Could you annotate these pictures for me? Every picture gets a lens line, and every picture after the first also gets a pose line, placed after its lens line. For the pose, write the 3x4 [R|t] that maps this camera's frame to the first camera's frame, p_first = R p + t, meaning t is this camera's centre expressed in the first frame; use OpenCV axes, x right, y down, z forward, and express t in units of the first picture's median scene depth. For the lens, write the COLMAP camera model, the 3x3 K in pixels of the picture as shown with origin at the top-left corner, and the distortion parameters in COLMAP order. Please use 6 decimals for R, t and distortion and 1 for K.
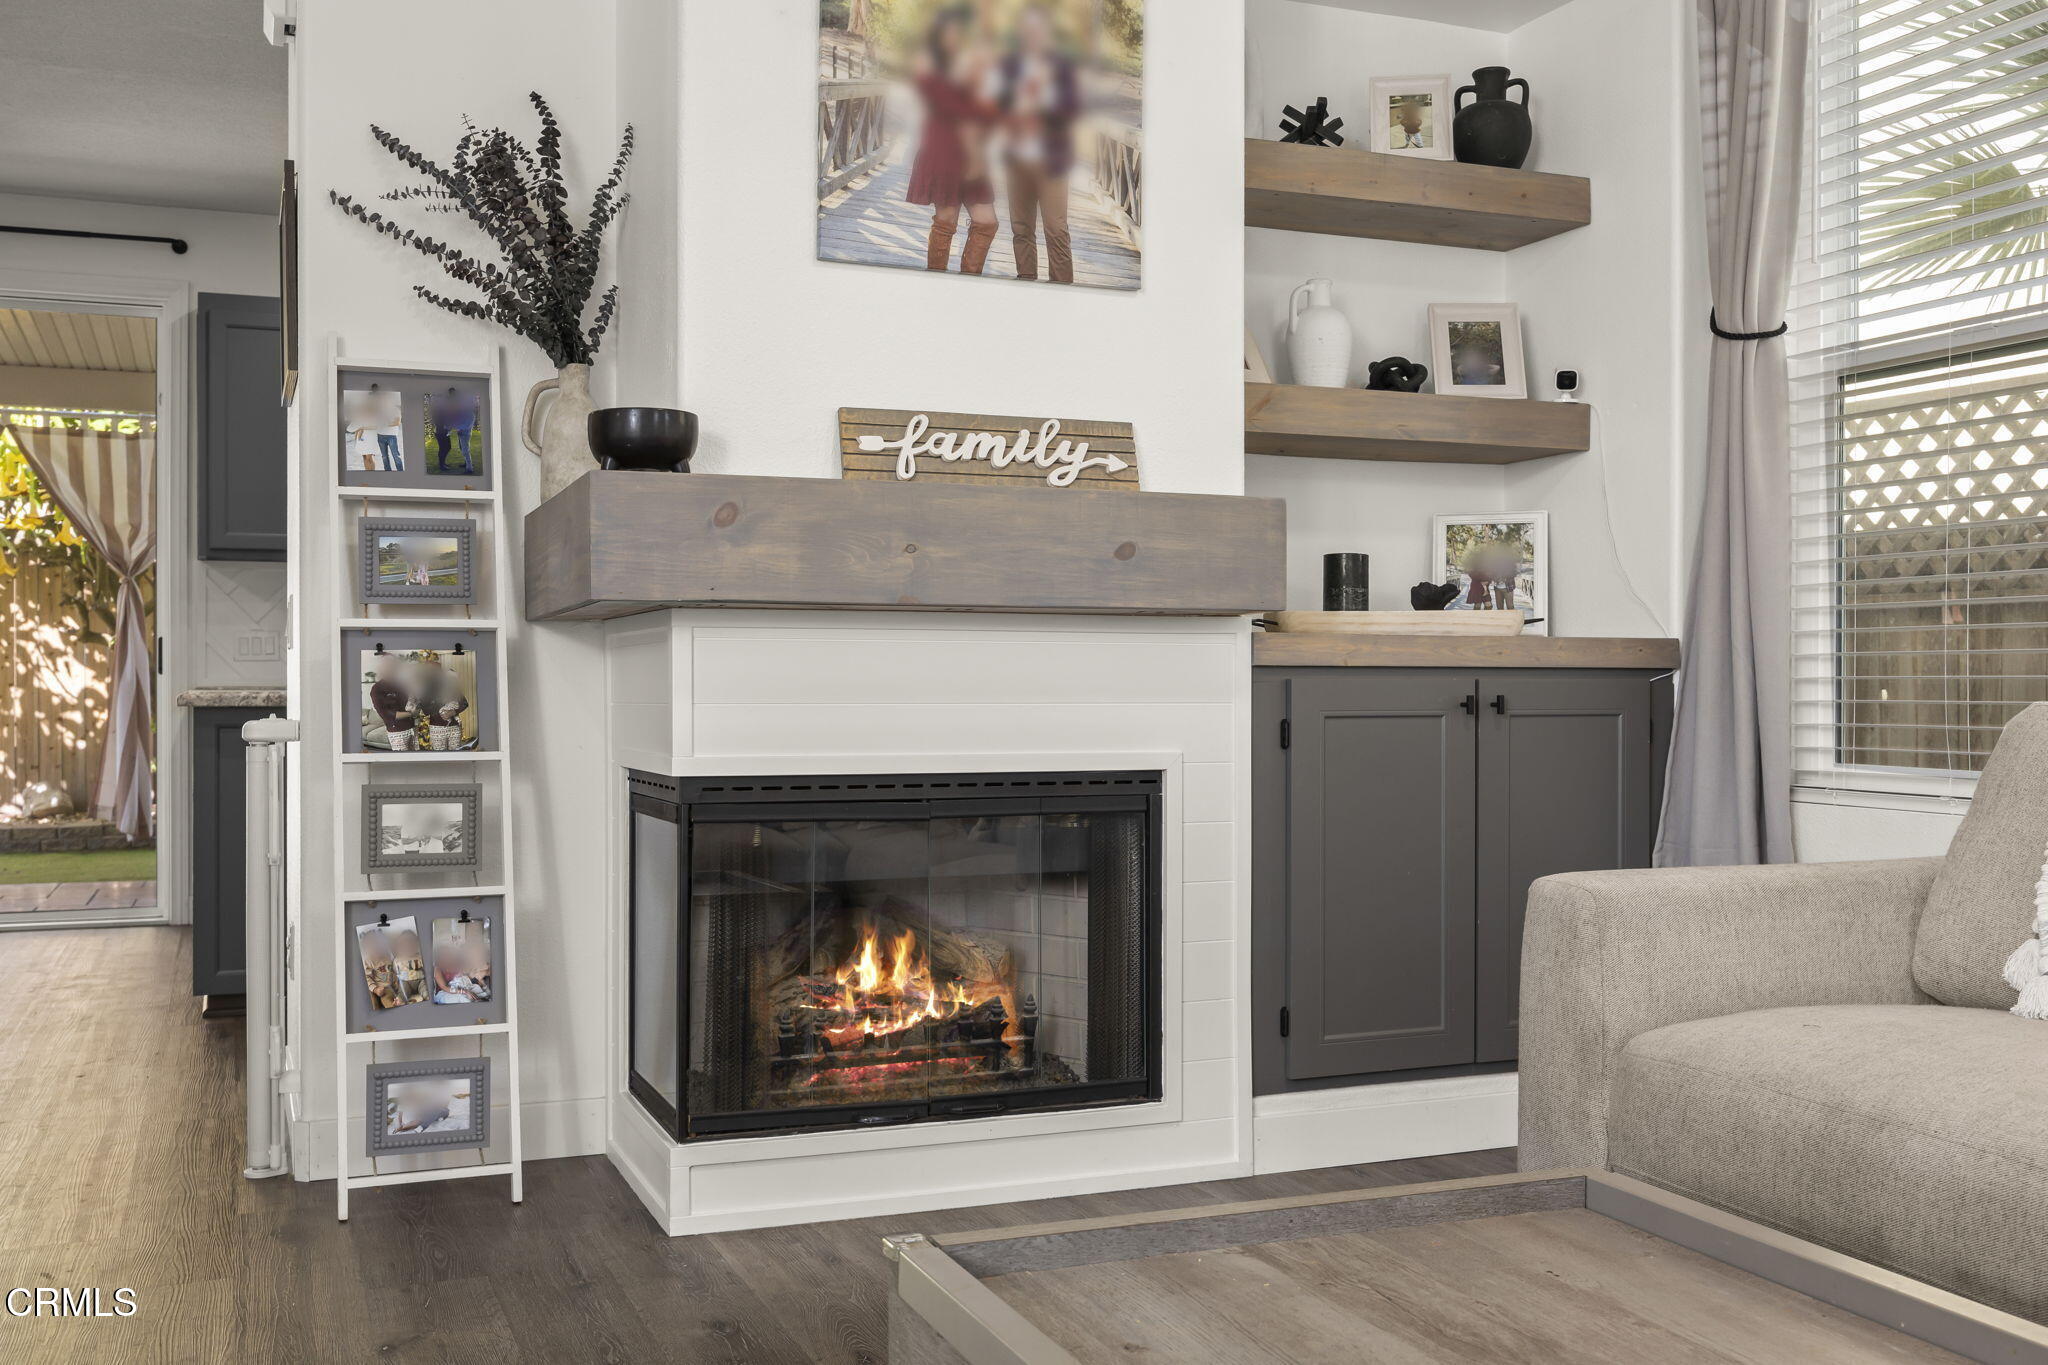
lens RADIAL K [[1975.2, 0, 1078.0], [0, 1975.2, 689.1], [0, 0, 1]] dist [0.002417, 0.000000]
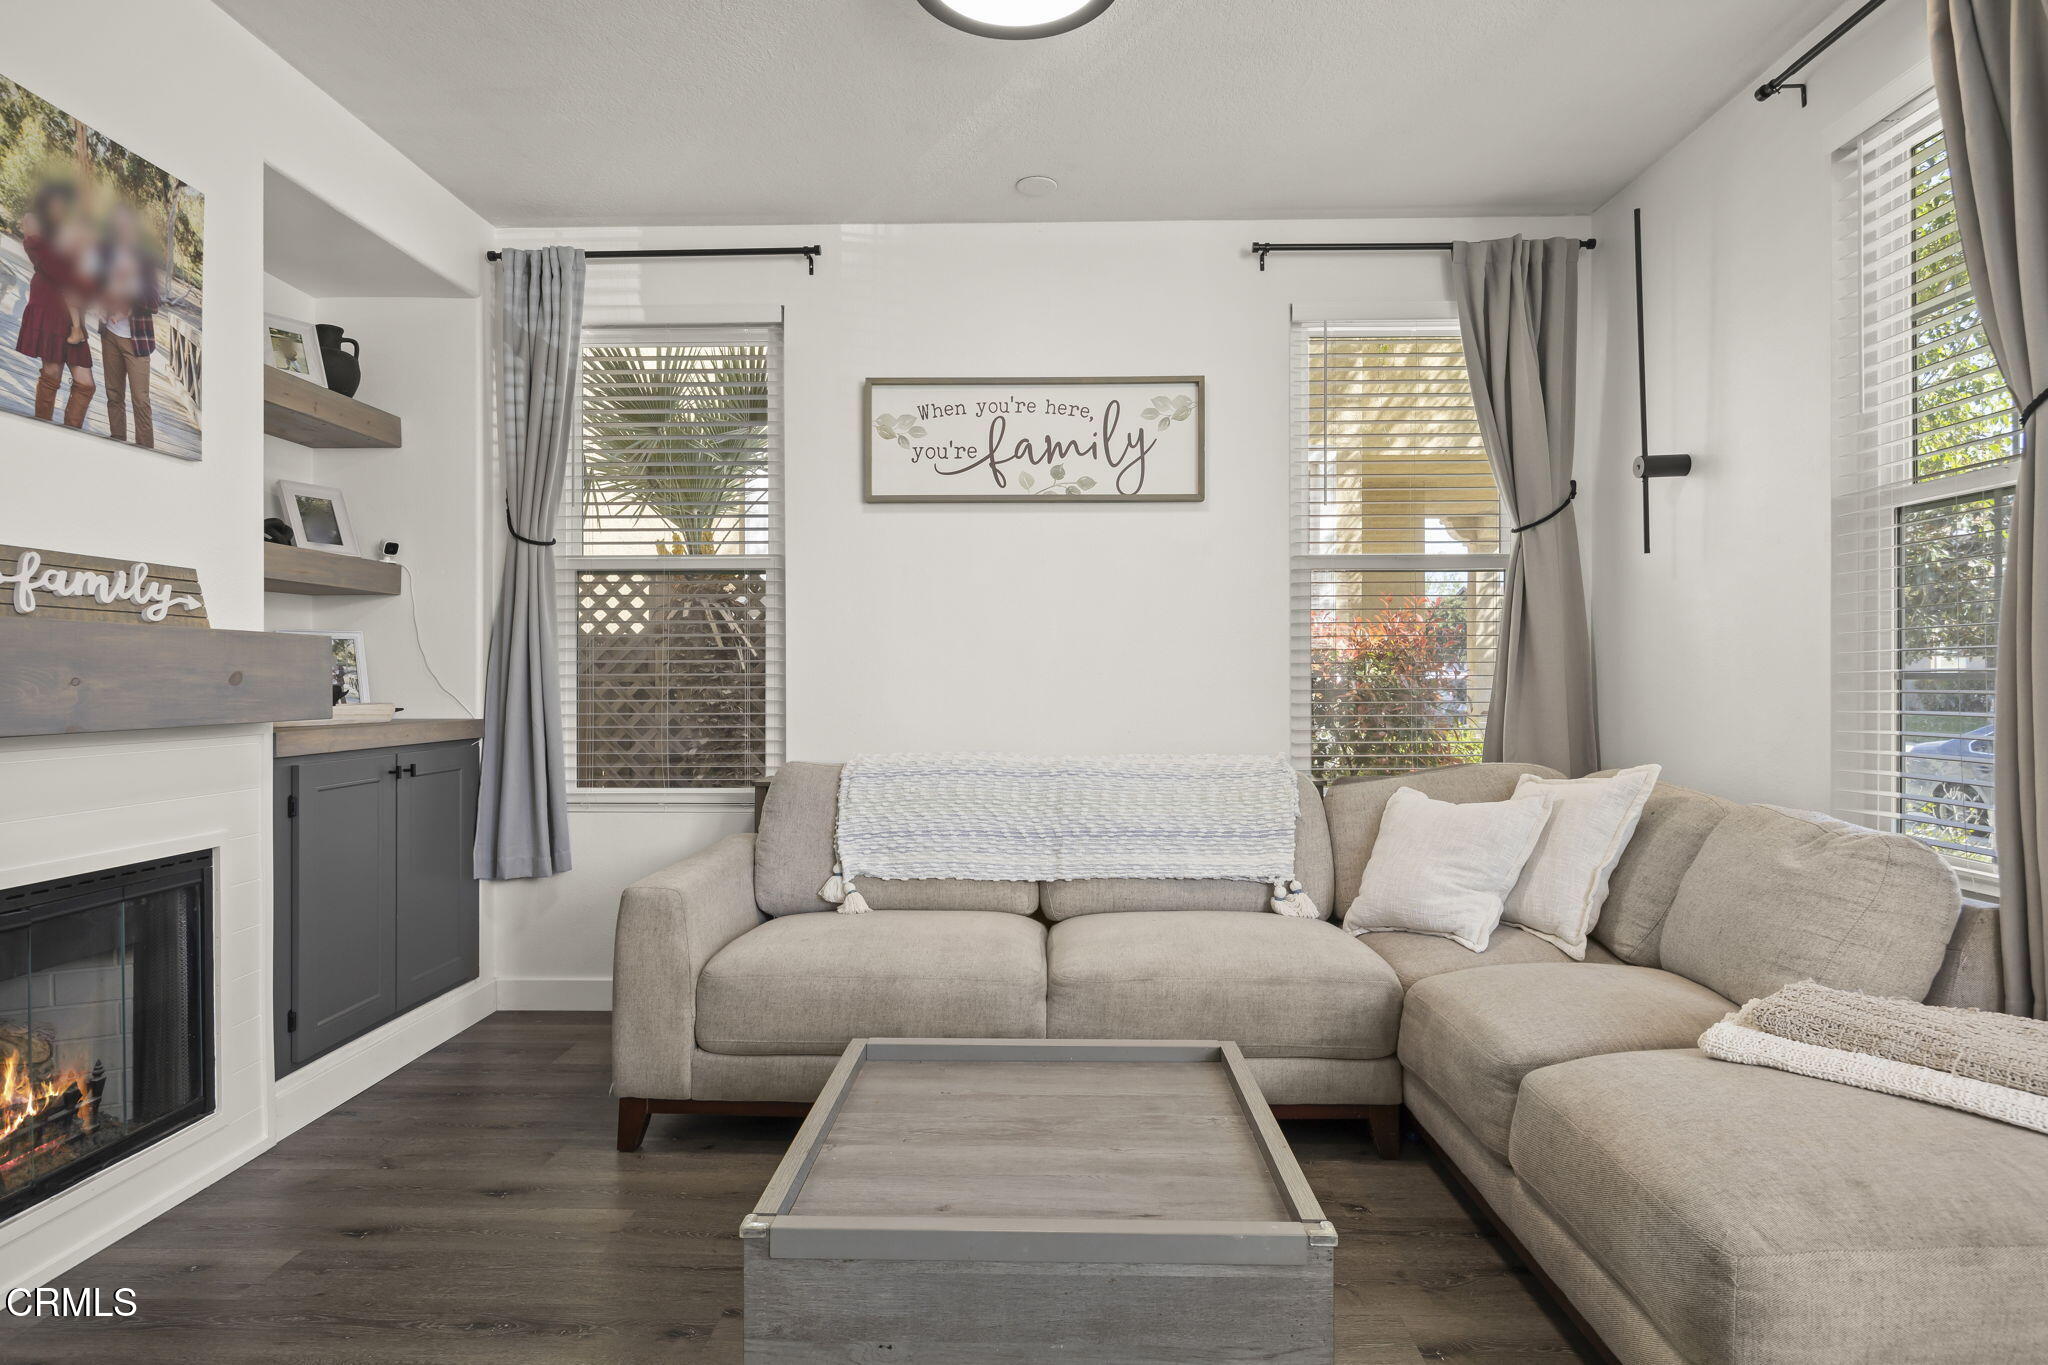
lens RADIAL K [[1082.2, 0, 1062.8], [0, 1082.2, 680.4], [0, 0, 1]] dist [-0.006807, 0.000690]
pose [[0.389410, 0.001064, 0.921064, -0.387058], [0.000683, 0.999999, -0.001444, -0.065206], [-0.921064, 0.001191, 0.389409, 0.245394]]
